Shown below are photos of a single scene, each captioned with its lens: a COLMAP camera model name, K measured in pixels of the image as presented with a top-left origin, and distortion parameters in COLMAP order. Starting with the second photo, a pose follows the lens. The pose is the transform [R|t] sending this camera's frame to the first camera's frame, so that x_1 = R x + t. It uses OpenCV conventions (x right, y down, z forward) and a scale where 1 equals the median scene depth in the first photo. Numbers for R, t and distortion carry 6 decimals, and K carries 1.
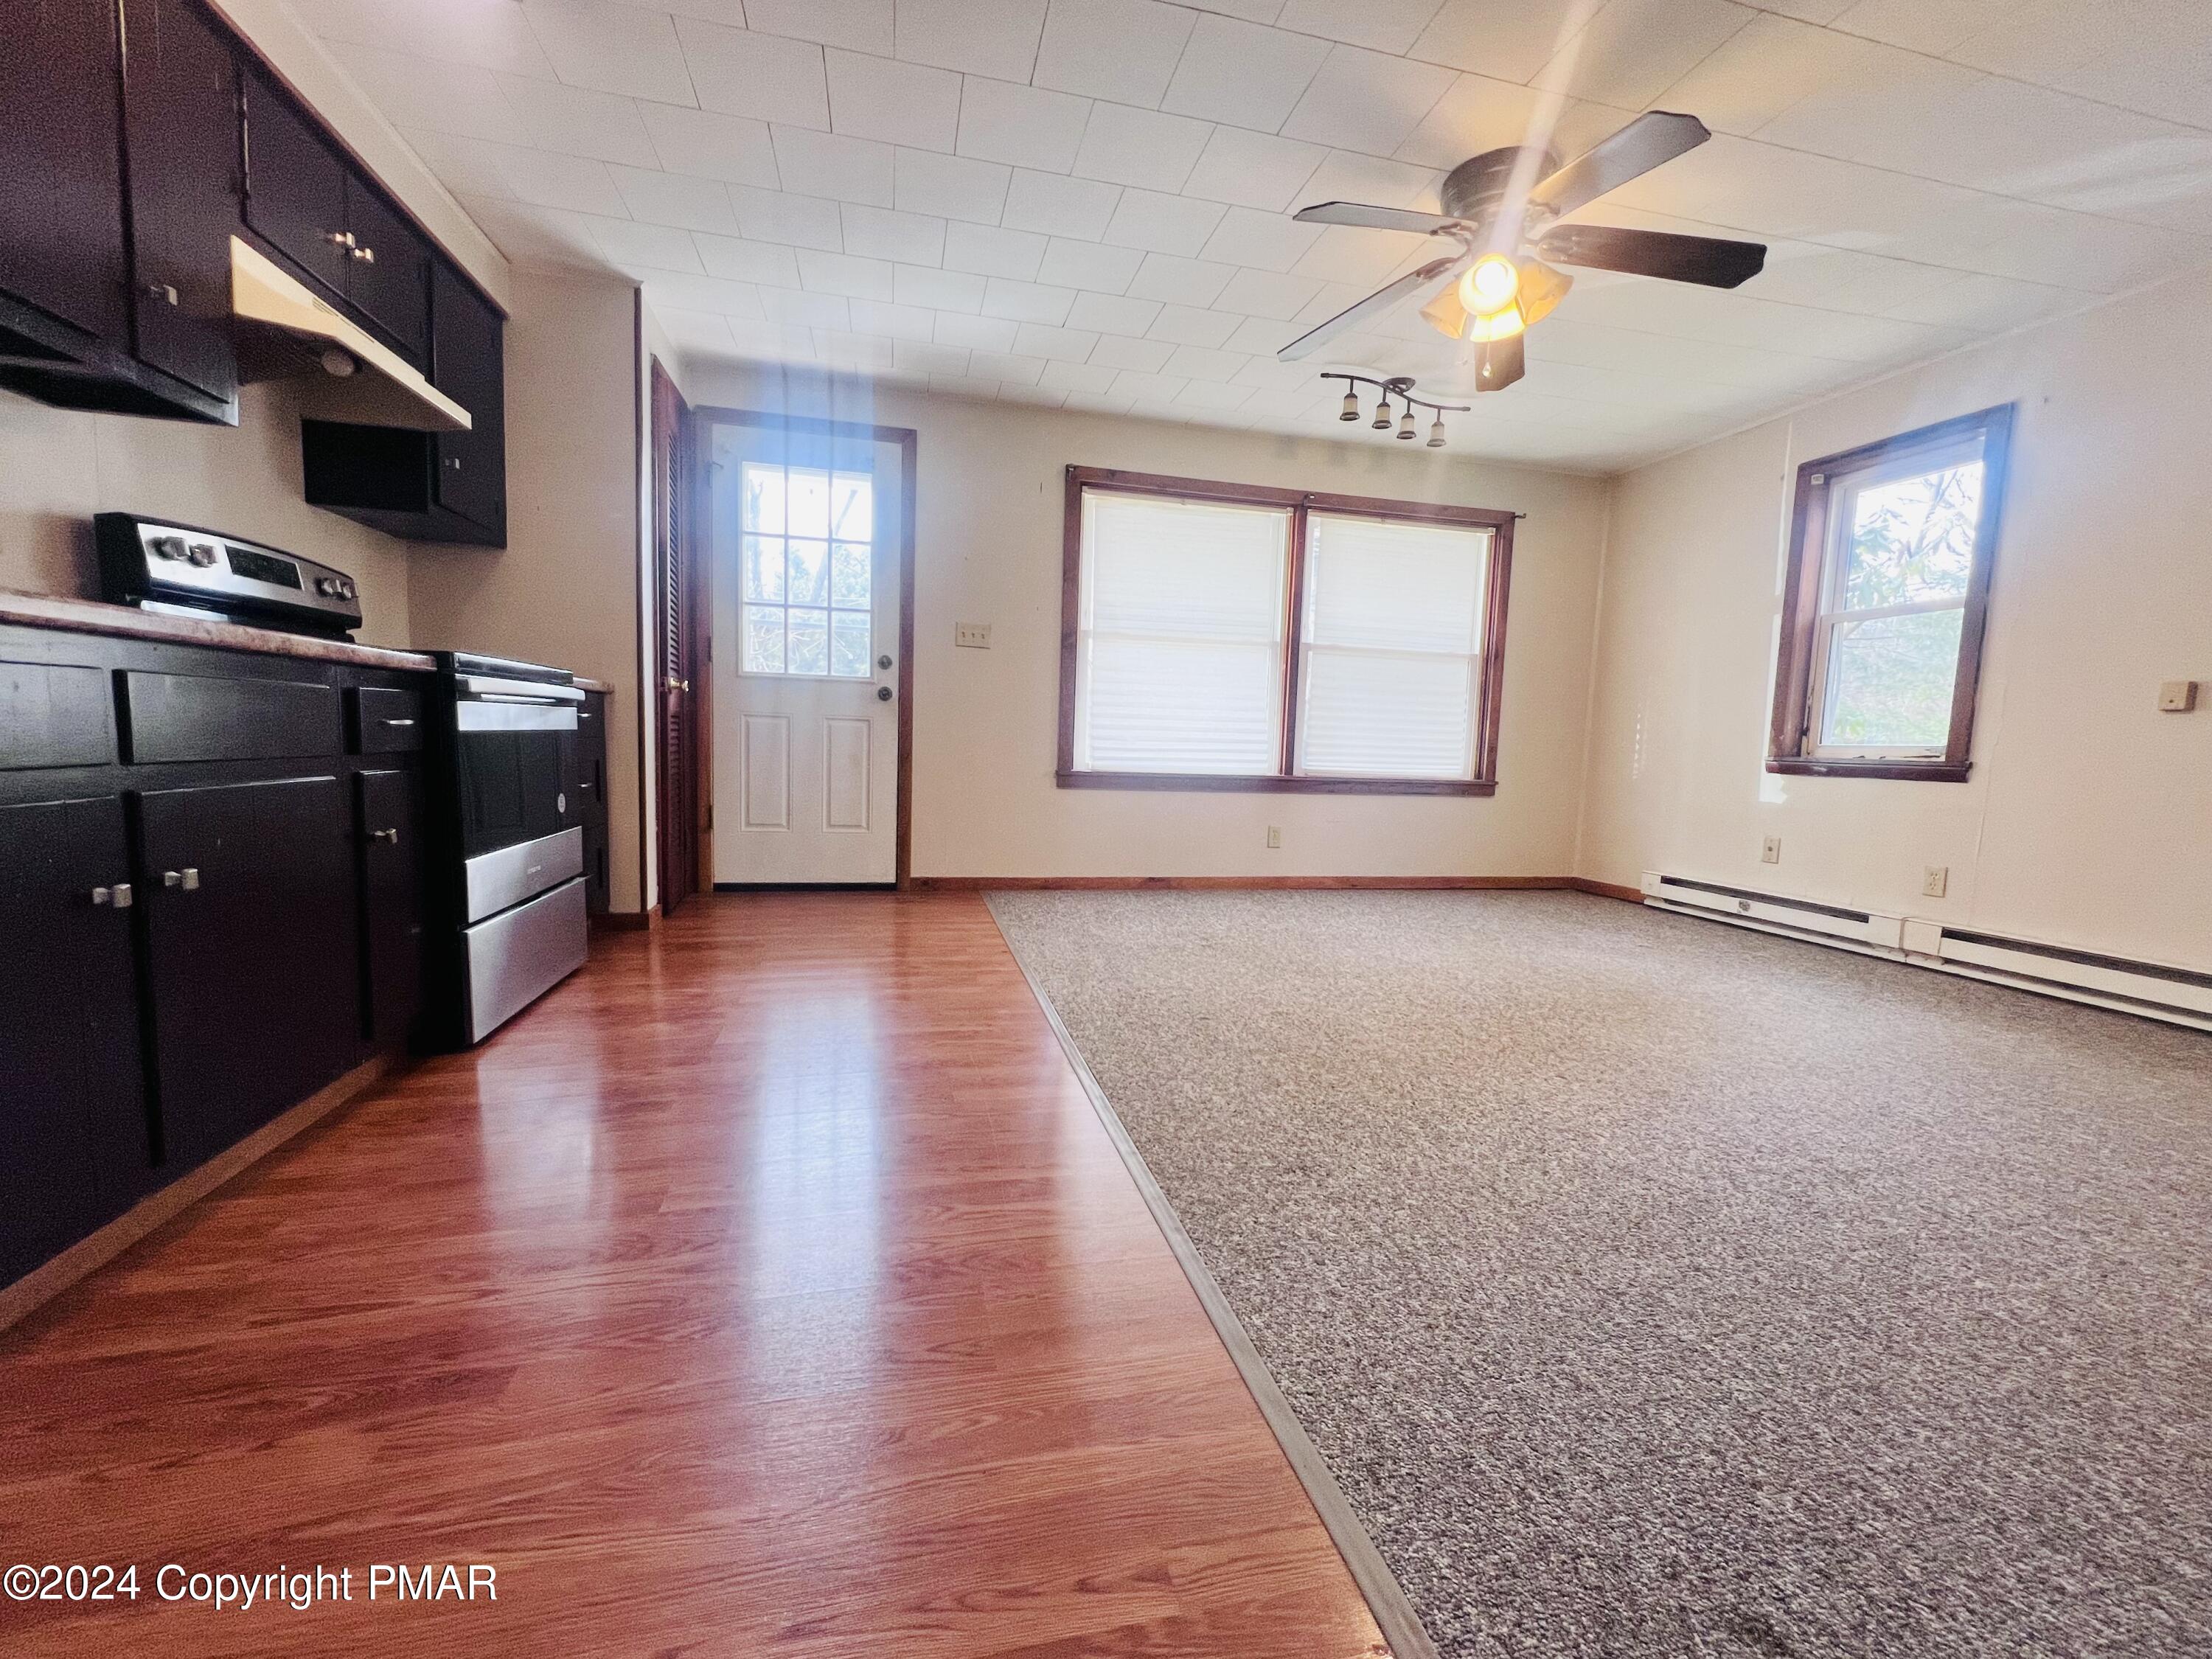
lens RADIAL K [[894.9, 0, 1107.2], [0, 894.9, 827.4], [0, 0, 1]] dist [0.003694, -0.000276]
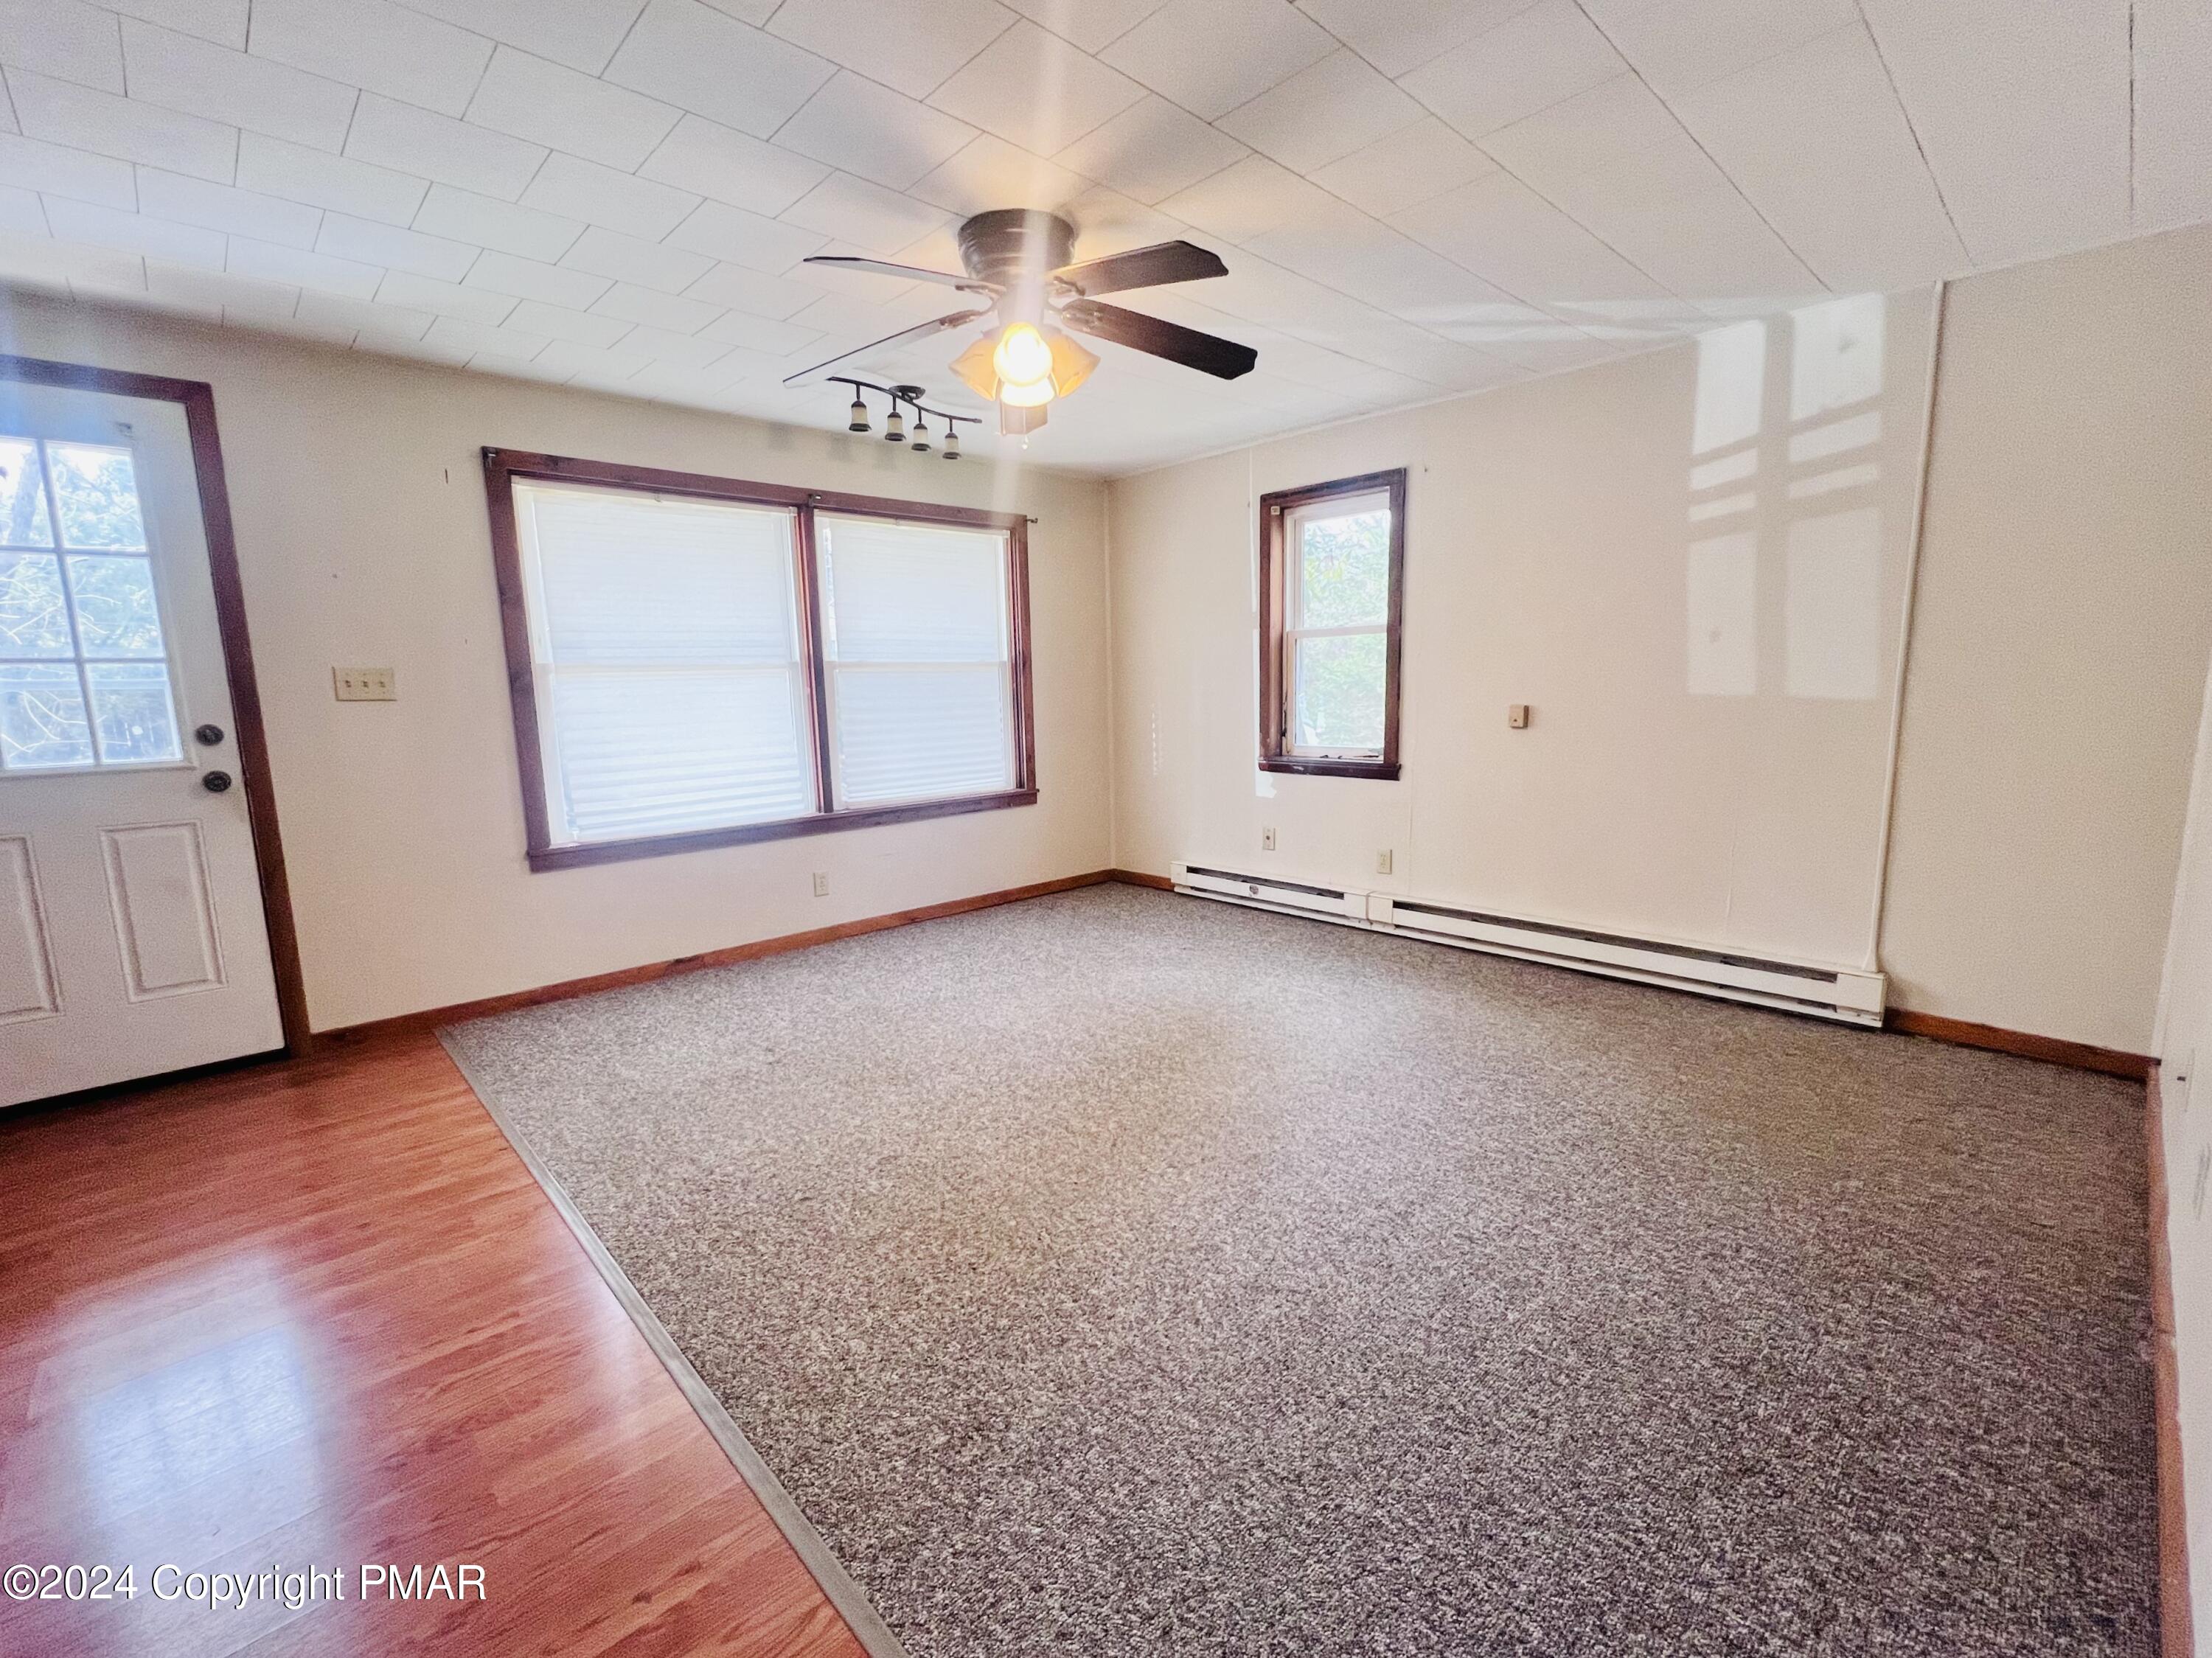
lens RADIAL K [[956.0, 0, 1099.1], [0, 956.0, 826.5], [0, 0, 1]] dist [0.003663, 0.000614]
pose [[0.868152, -0.128616, 0.479344, -0.025703], [0.099643, 0.991341, 0.085527, -0.124652], [-0.486193, -0.026487, 0.873450, 0.053030]]
